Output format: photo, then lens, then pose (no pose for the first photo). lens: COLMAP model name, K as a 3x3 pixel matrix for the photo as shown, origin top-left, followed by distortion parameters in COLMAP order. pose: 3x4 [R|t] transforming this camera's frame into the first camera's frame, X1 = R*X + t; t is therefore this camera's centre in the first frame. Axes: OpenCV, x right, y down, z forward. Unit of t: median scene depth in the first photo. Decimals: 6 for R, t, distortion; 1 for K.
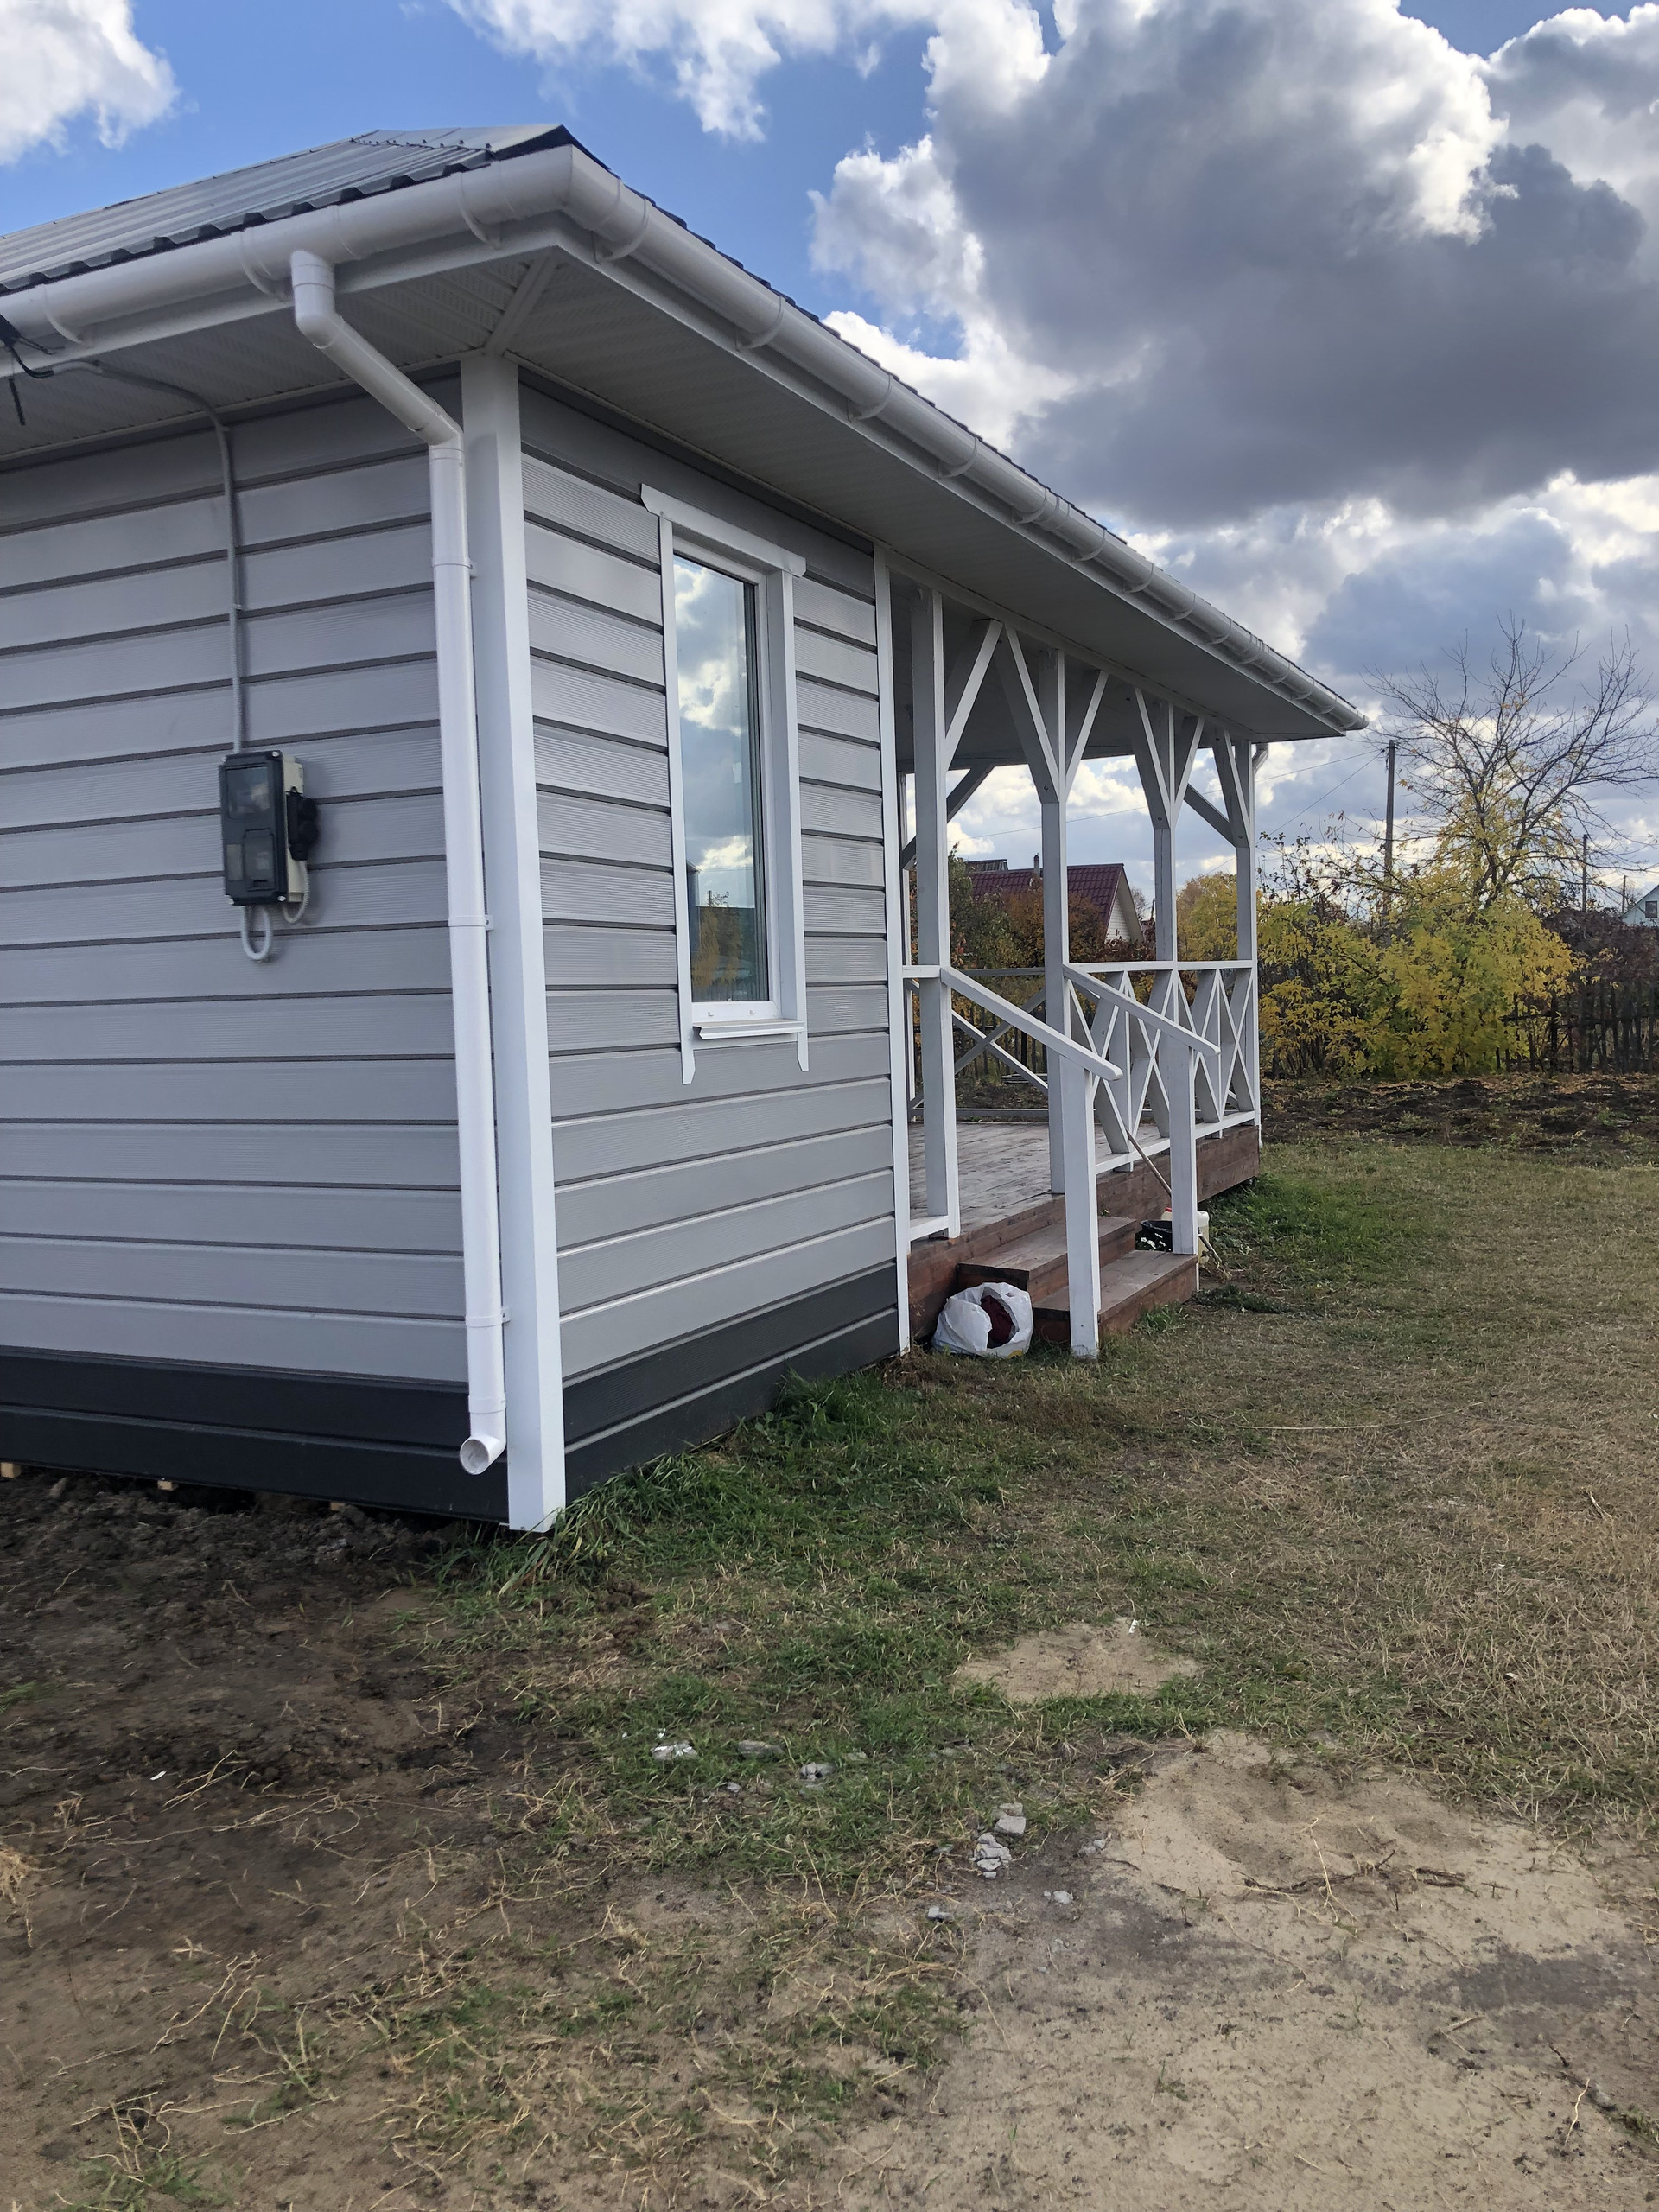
lens RADIAL K [[1816.0, 0, 871.4], [0, 1816.0, 1099.5], [0, 0, 1]] dist [0.006289, -0.003185]
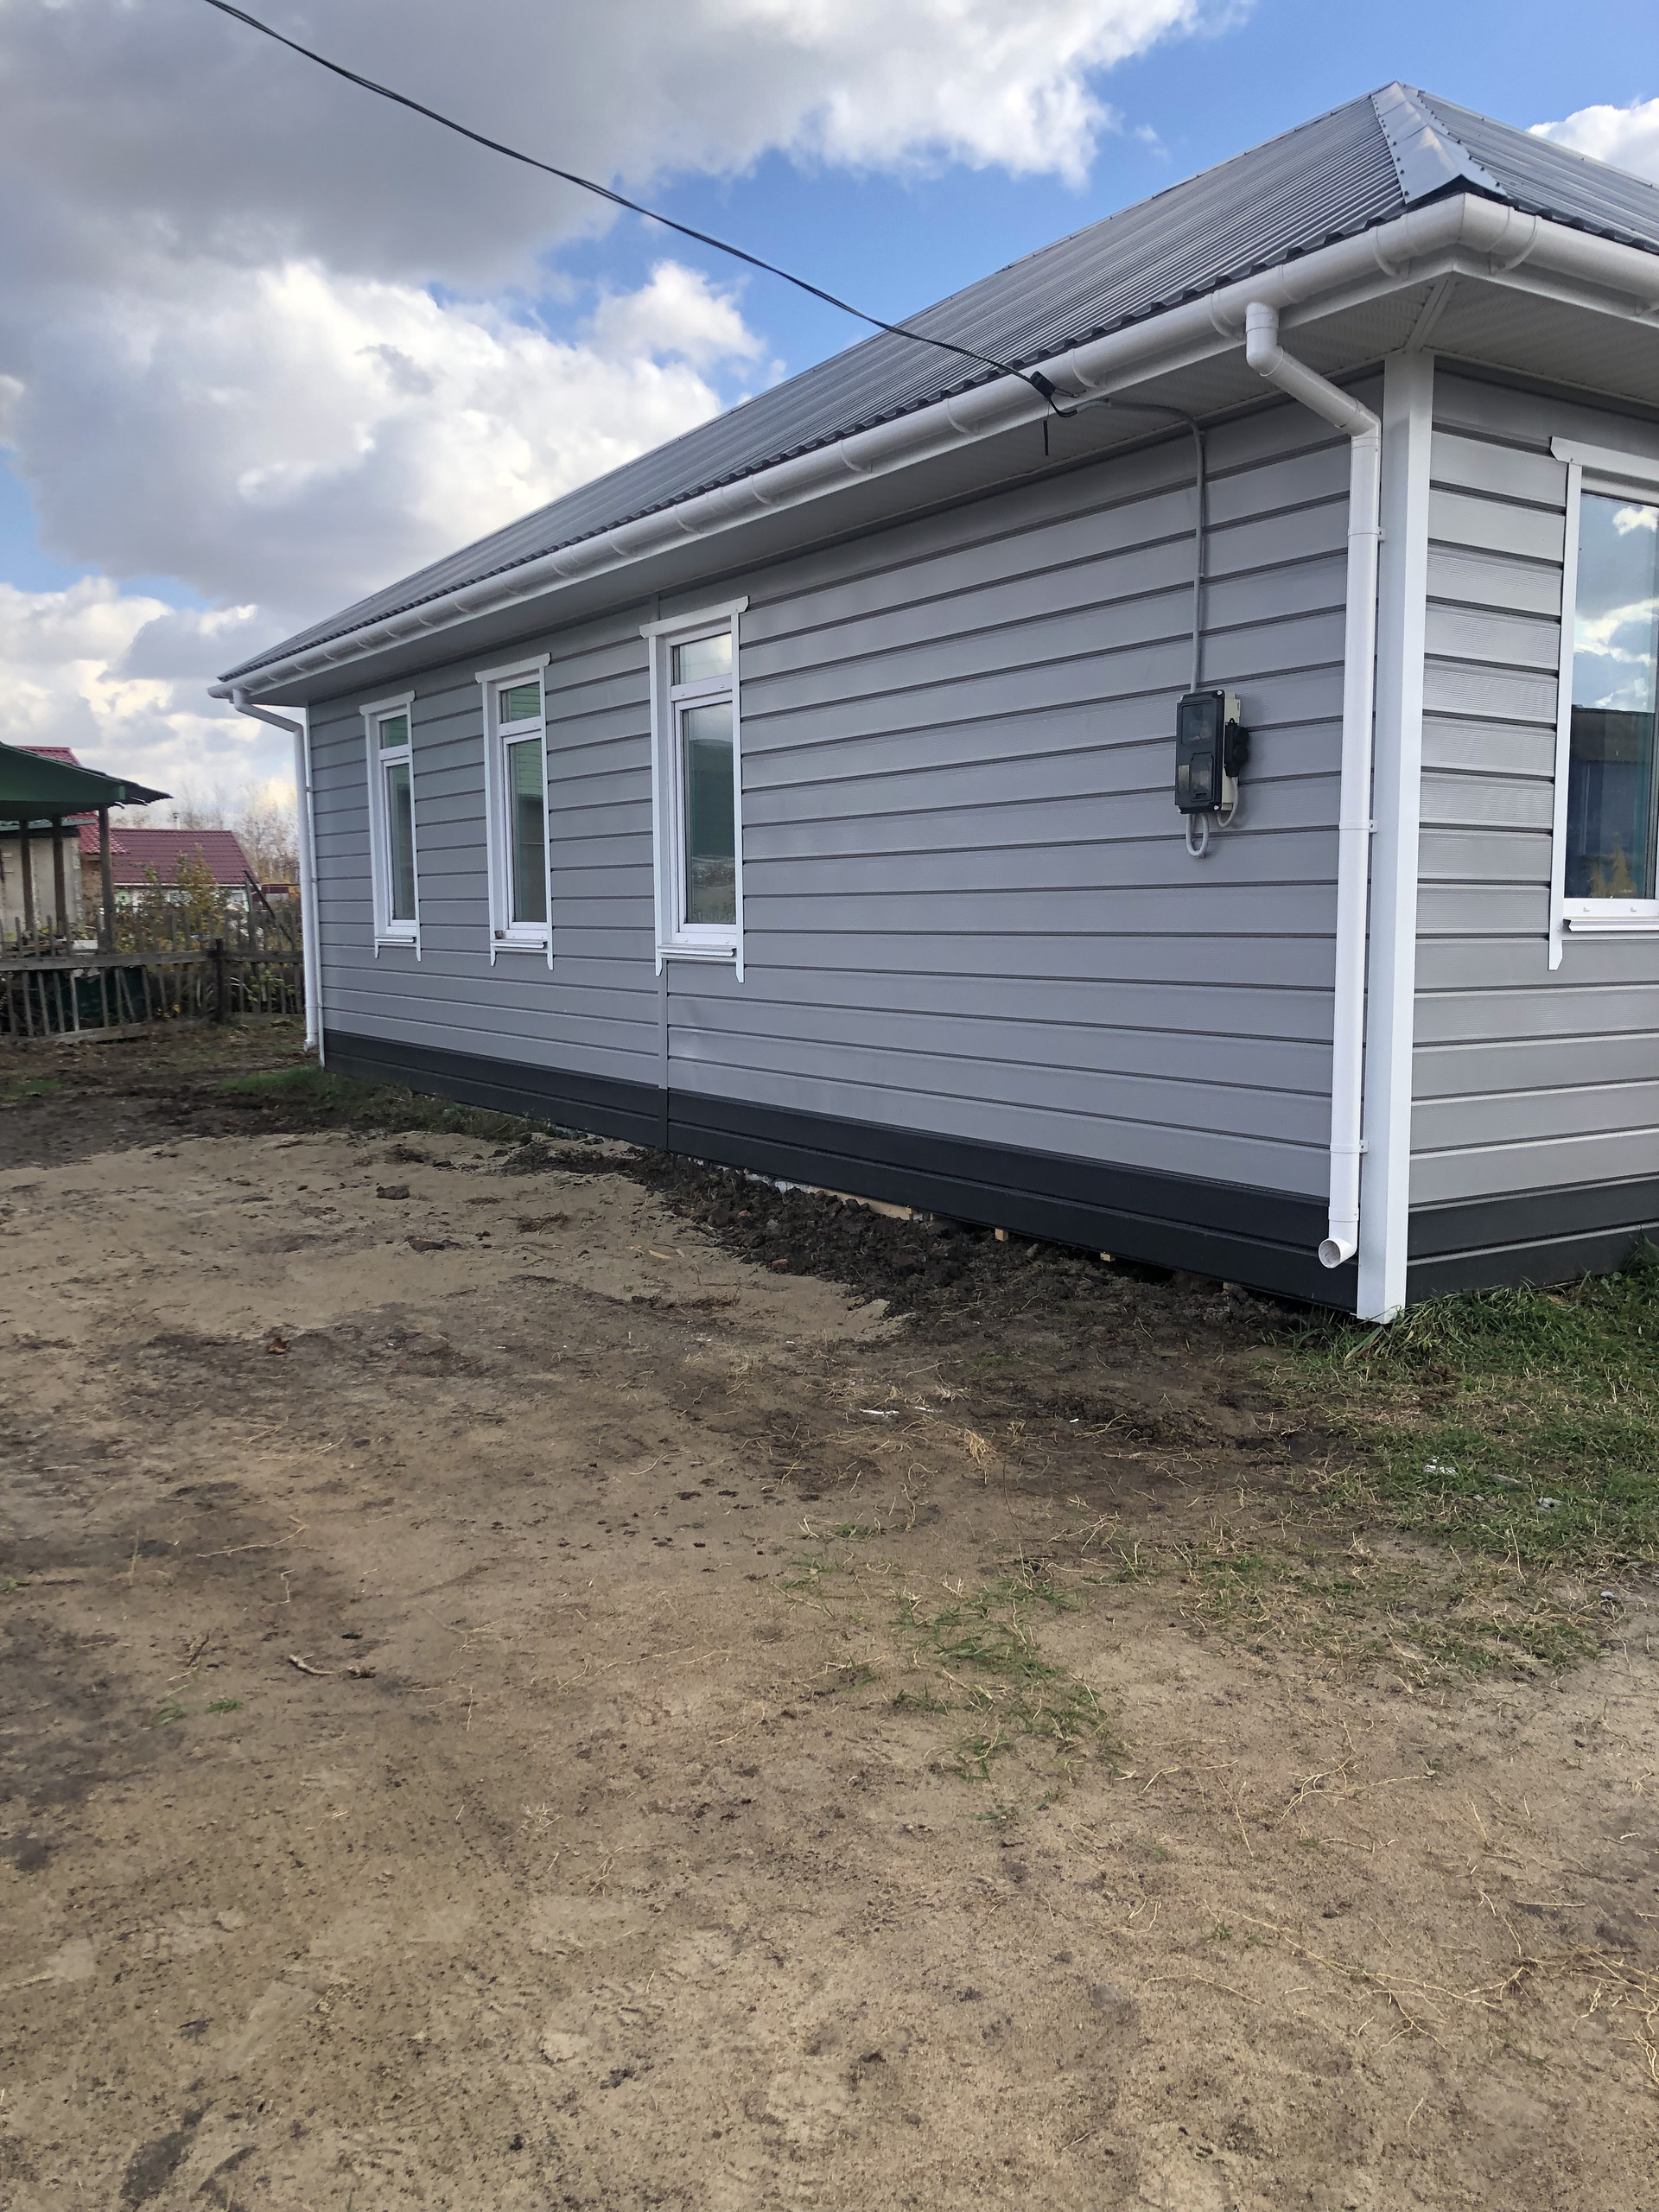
lens RADIAL K [[1816.0, 0, 871.4], [0, 1816.0, 1099.5], [0, 0, 1]] dist [0.006289, -0.003185]
pose [[0.859841, 0.078664, -0.504465, 0.135806], [-0.052307, 0.996433, 0.066224, 0.023347], [0.507875, -0.030555, 0.860889, -0.242560]]
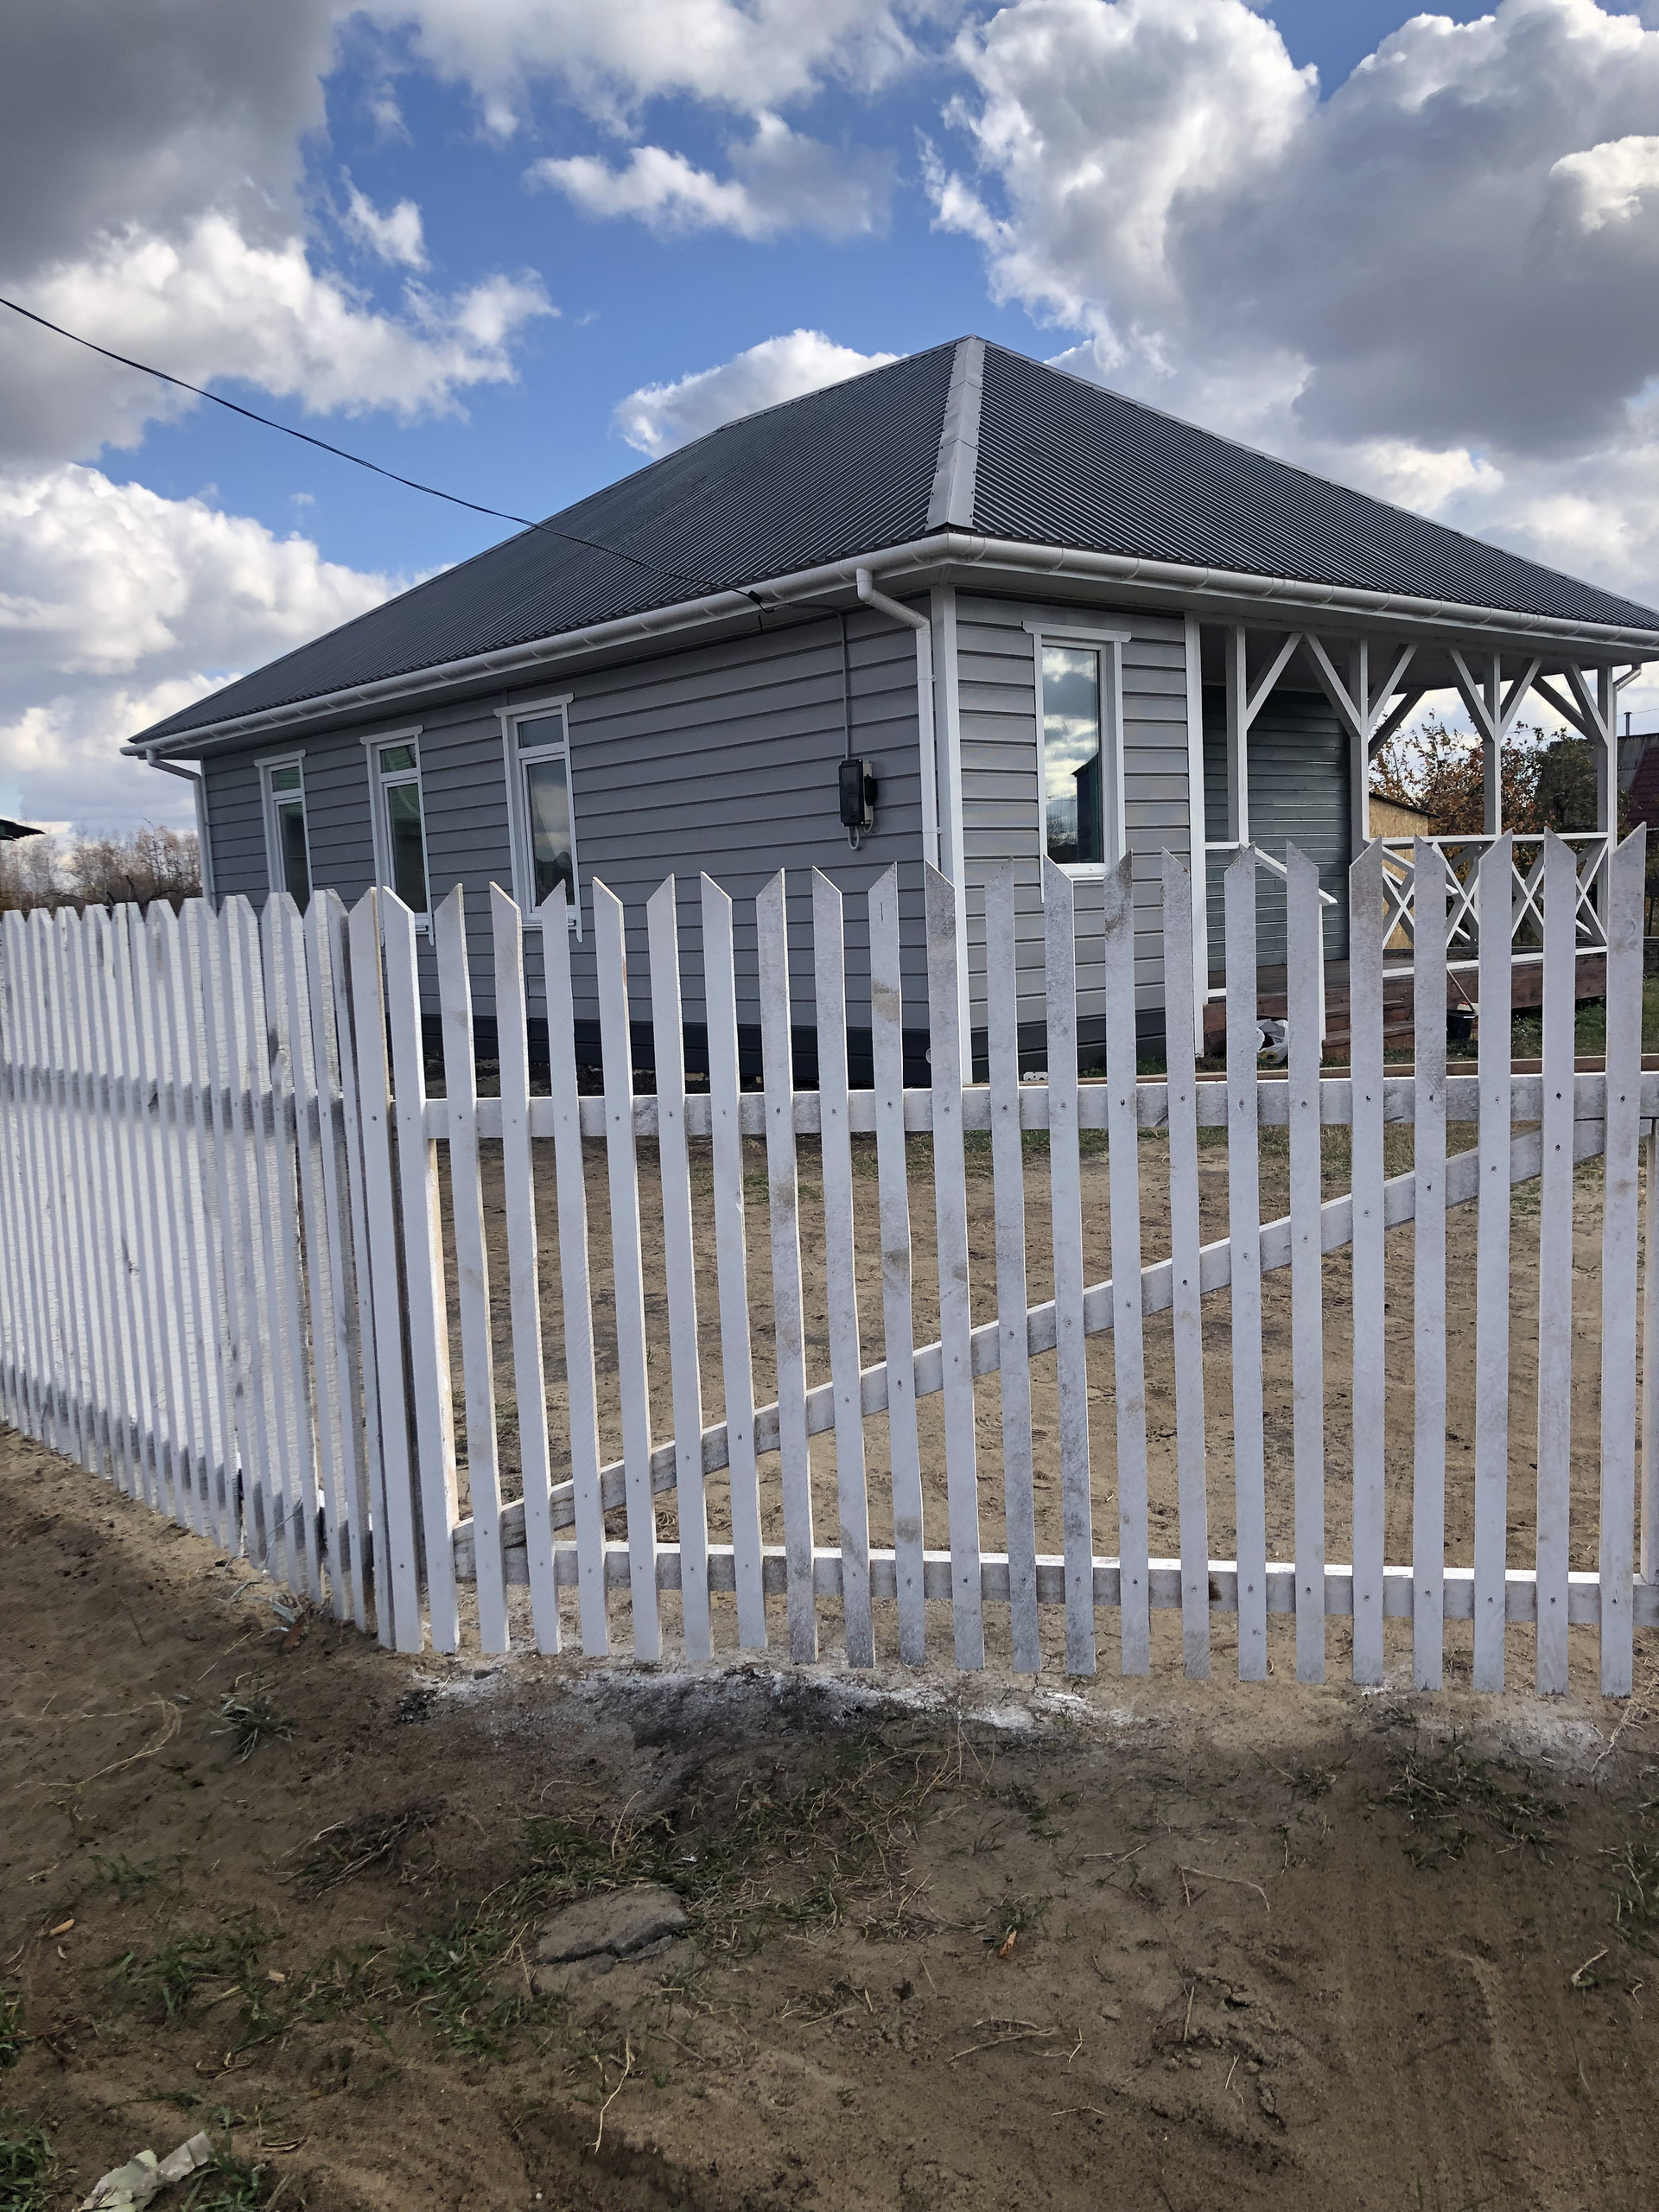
lens RADIAL K [[1816.0, 0, 871.4], [0, 1816.0, 1099.5], [0, 0, 1]] dist [0.006289, -0.003185]
pose [[0.923849, 0.026828, -0.381815, 0.645868], [-0.002677, 0.997969, 0.063646, 0.106238], [0.382747, -0.057777, 0.922045, -1.286724]]
